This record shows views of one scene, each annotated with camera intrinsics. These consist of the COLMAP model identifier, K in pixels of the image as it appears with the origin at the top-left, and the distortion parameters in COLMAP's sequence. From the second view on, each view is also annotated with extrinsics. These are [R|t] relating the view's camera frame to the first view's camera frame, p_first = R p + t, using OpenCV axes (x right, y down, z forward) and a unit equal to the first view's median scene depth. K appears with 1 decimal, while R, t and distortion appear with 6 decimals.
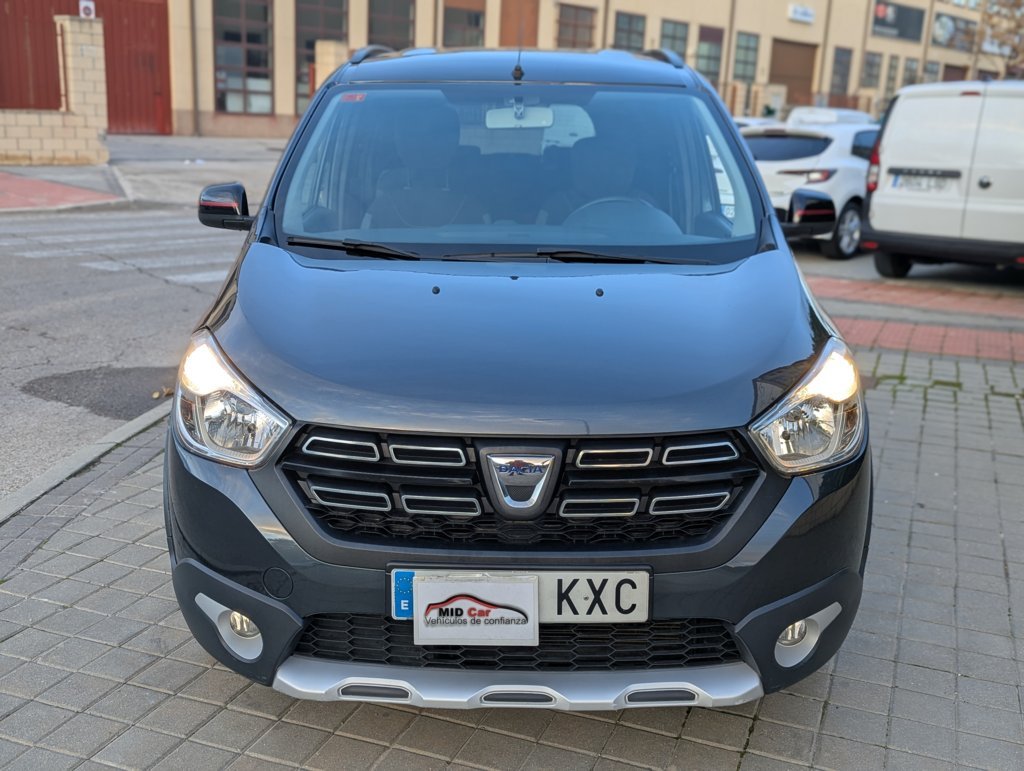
lens RADIAL K [[1102.1, 0, 501.1], [0, 1102.1, 384.1], [0, 0, 1]] dist [0.062311, 0.002130]
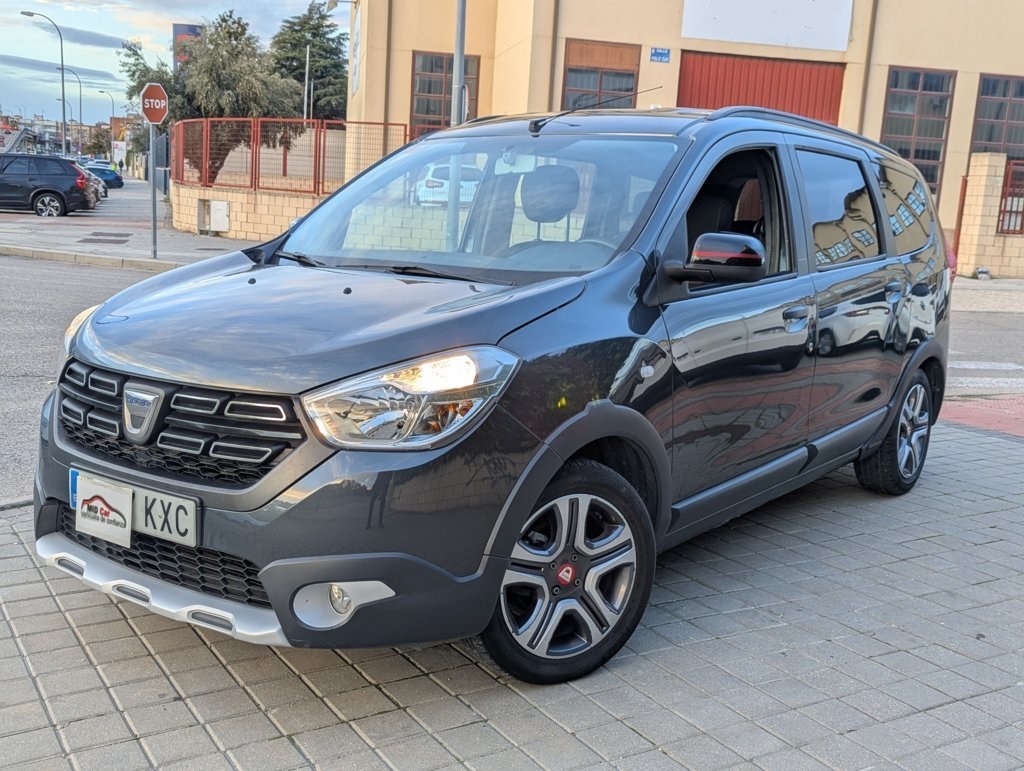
lens RADIAL K [[1102.1, 0, 501.1], [0, 1102.1, 384.1], [0, 0, 1]] dist [0.062311, 0.002130]
pose [[0.793396, 0.104731, -0.599628, 1.078677], [-0.169146, 0.984224, -0.051900, 0.052219], [0.584733, 0.142602, 0.798594, 0.233081]]
